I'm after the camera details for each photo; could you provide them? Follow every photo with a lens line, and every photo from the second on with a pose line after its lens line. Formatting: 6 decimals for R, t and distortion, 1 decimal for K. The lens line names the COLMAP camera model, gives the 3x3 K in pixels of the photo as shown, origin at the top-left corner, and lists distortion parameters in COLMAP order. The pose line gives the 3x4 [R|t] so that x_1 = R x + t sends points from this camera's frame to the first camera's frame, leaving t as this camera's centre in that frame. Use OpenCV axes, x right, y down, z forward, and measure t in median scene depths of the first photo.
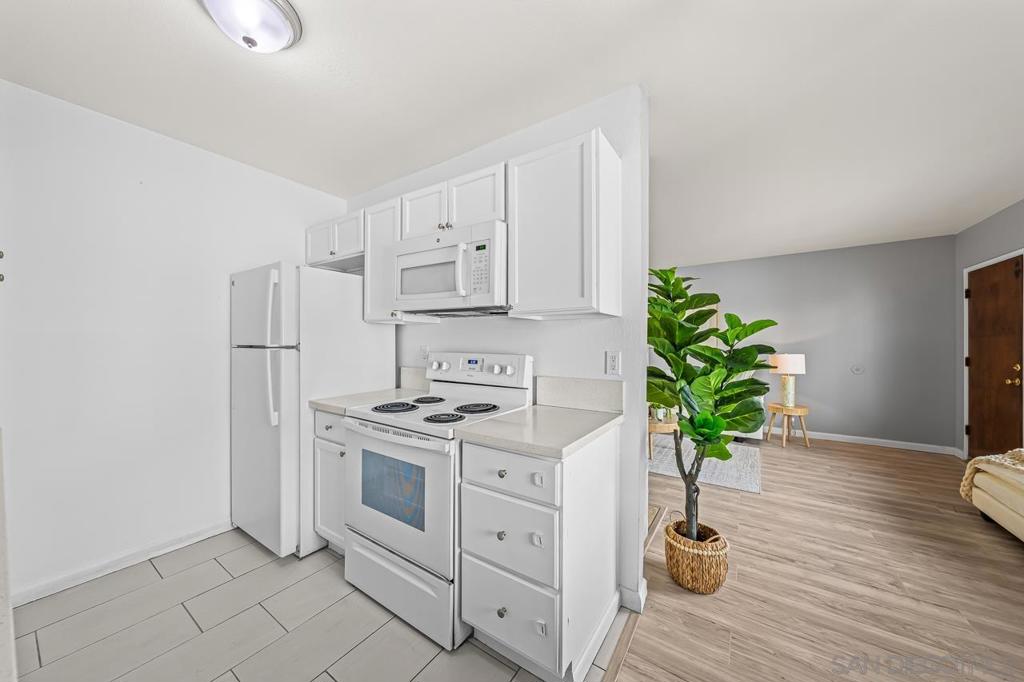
lens RADIAL K [[353.7, 0, 512.0], [0, 353.7, 341.0], [0, 0, 1]] dist [-0.000054, -0.000028]
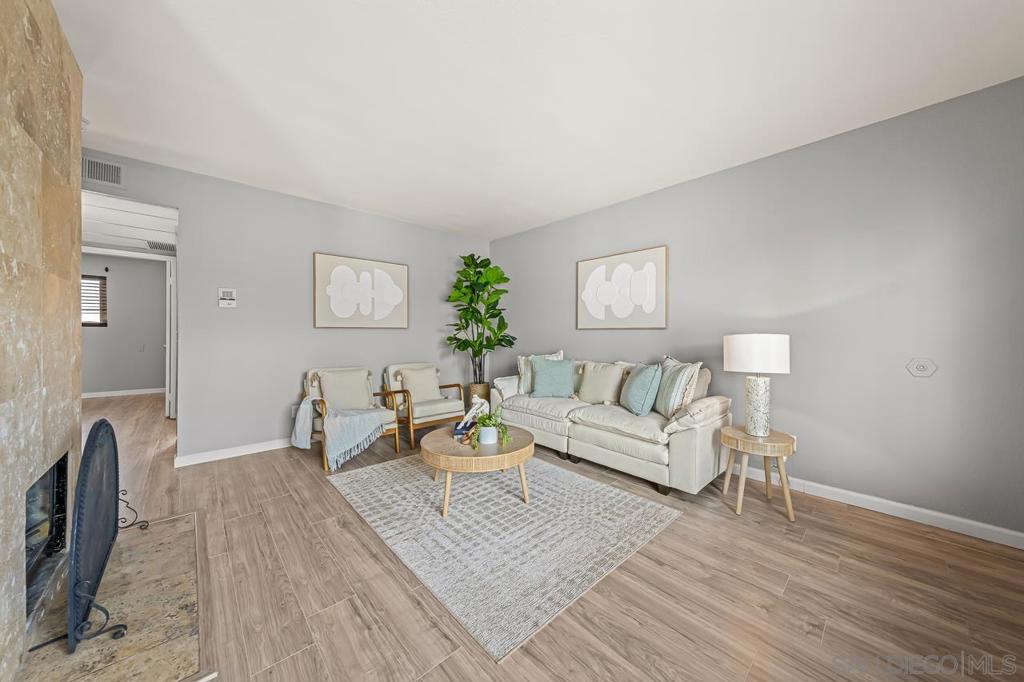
lens RADIAL K [[356.1, 0, 528.9], [0, 356.1, 335.9], [0, 0, 1]] dist [-0.000389, -0.000023]
pose [[0.978242, 0.004628, -0.207416, 0.571555], [-0.004733, 0.999989, -0.000011, 0.041765], [0.207414, 0.000993, 0.978253, 0.429874]]
